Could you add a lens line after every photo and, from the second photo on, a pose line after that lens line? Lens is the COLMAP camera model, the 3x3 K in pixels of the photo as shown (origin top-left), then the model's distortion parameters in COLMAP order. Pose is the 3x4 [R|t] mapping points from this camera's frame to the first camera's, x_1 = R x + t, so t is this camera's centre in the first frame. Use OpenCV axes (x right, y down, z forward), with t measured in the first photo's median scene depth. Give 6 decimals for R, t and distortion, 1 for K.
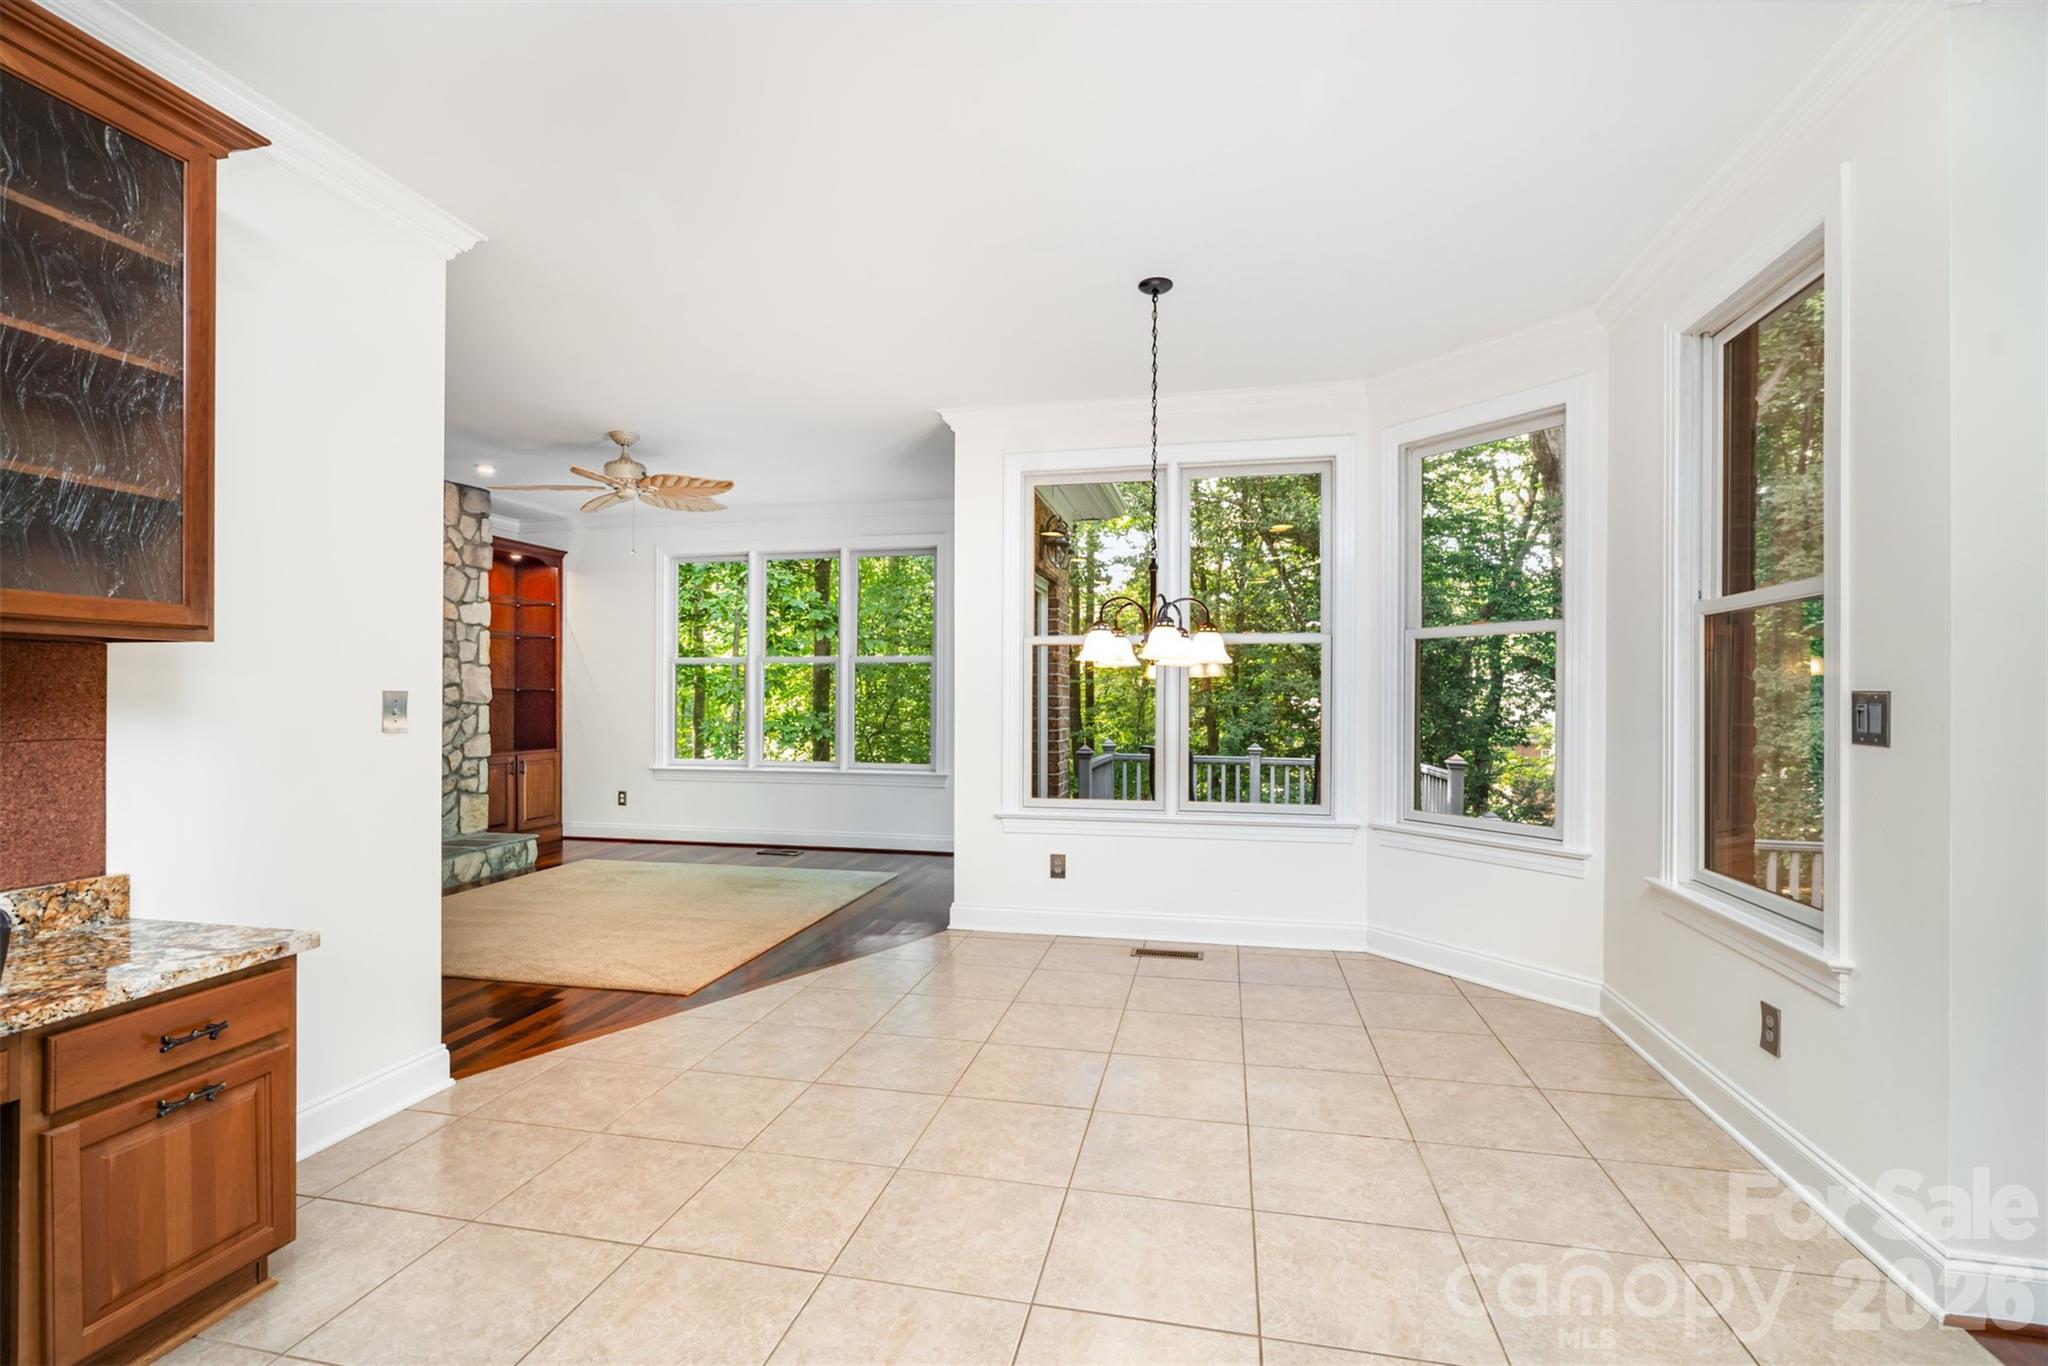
lens RADIAL K [[939.1, 0, 1025.8], [0, 939.1, 699.6], [0, 0, 1]] dist [-0.002922, -0.000155]
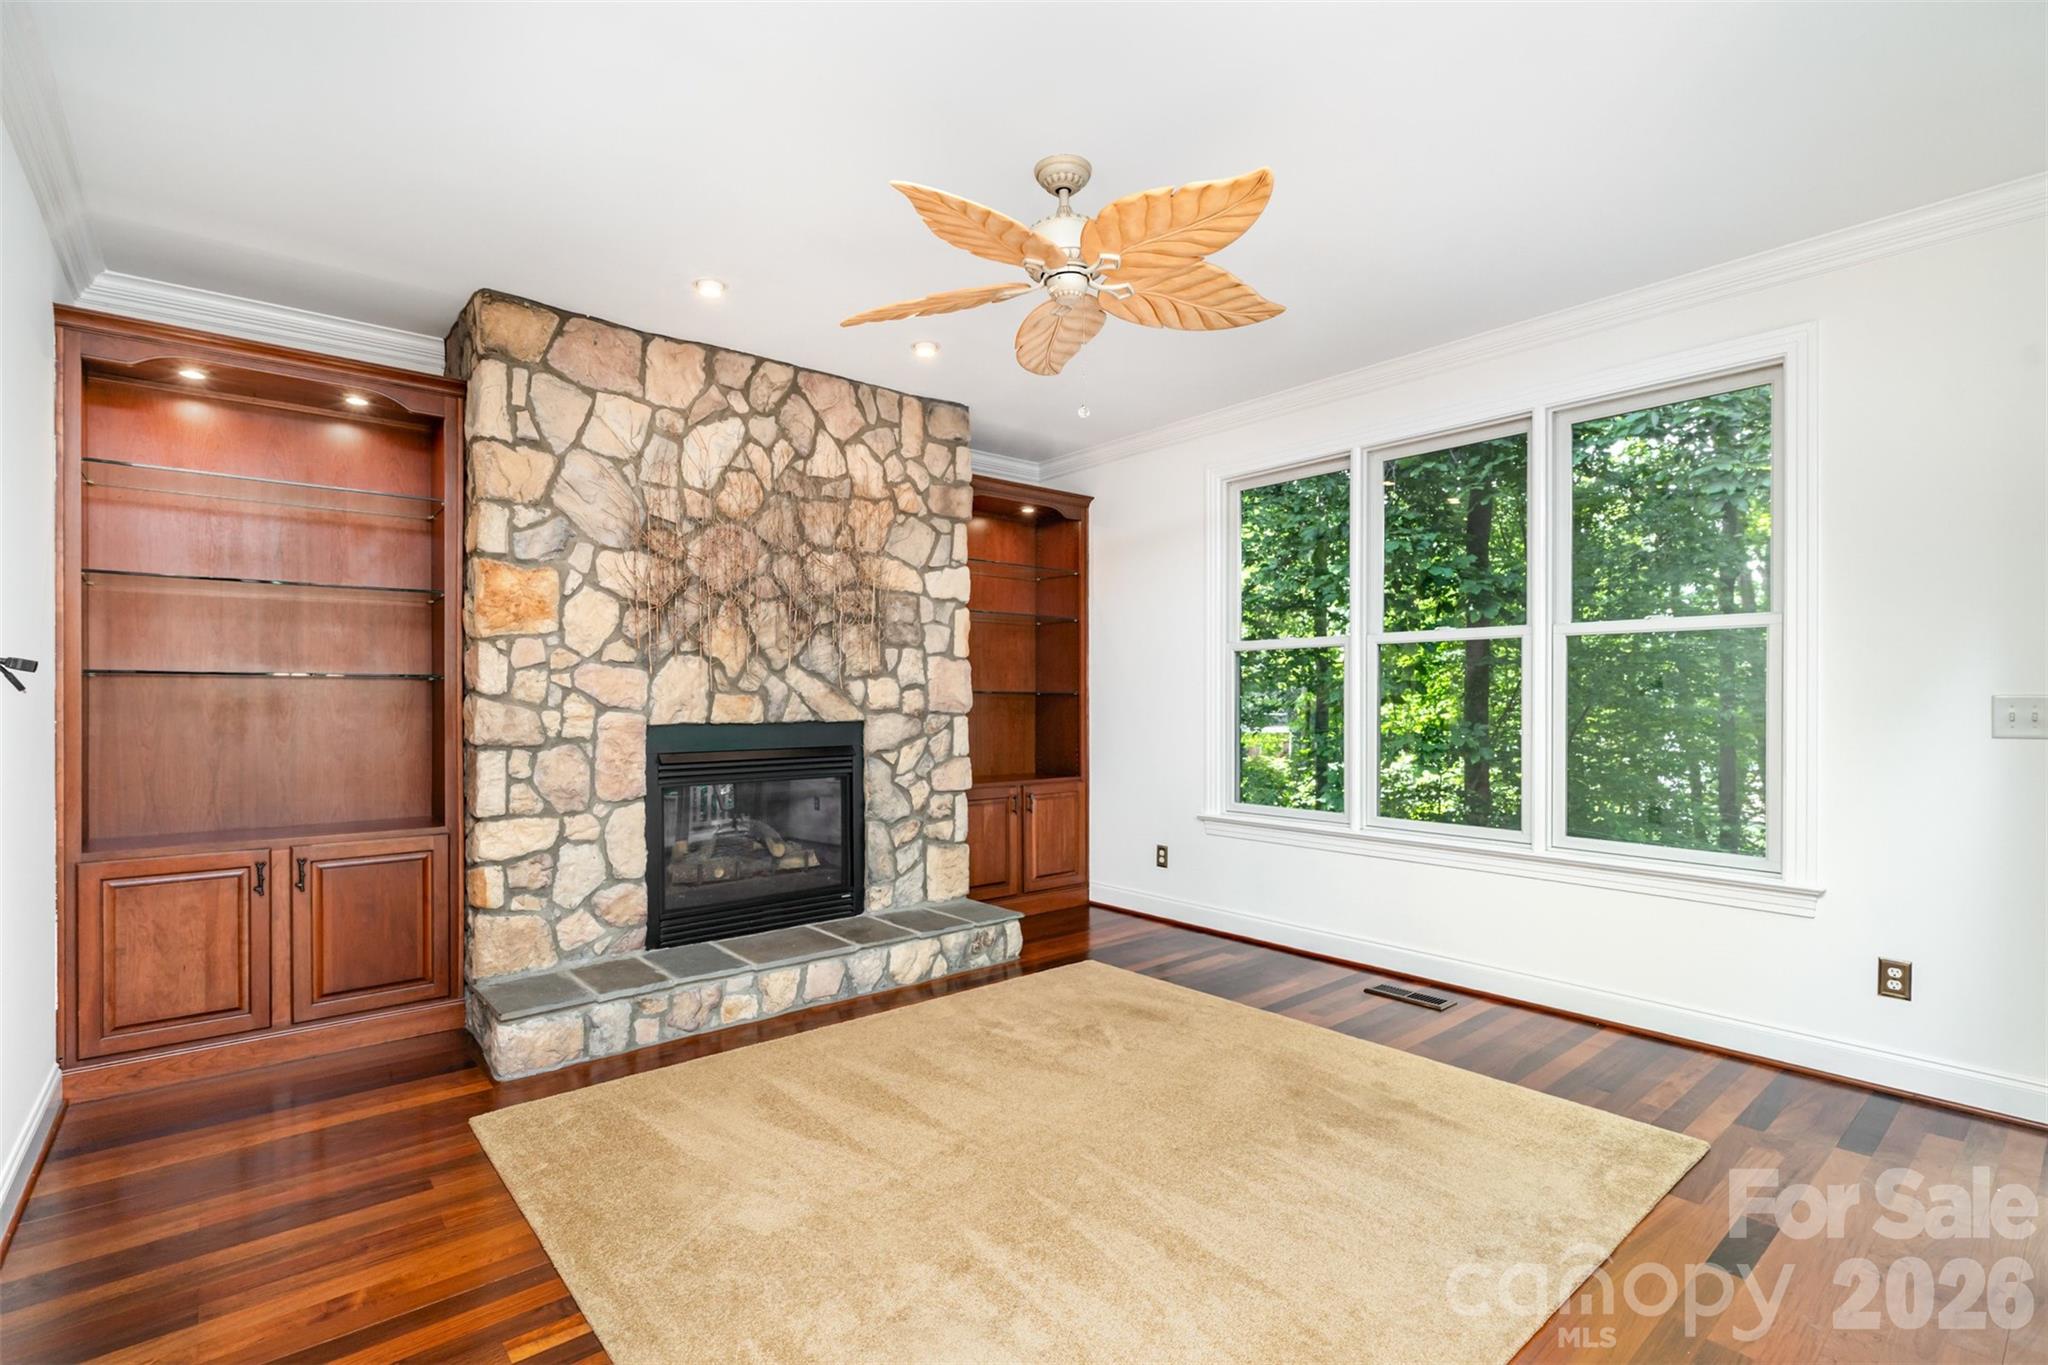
lens RADIAL K [[939.1, 0, 1028.4], [0, 939.1, 698.9], [0, 0, 1]] dist [-0.002922, -0.000155]
pose [[0.793098, -0.005279, -0.609072, -0.115930], [0.000673, 0.999969, -0.007791, -0.001208], [0.609094, 0.005769, 0.793077, 0.482175]]
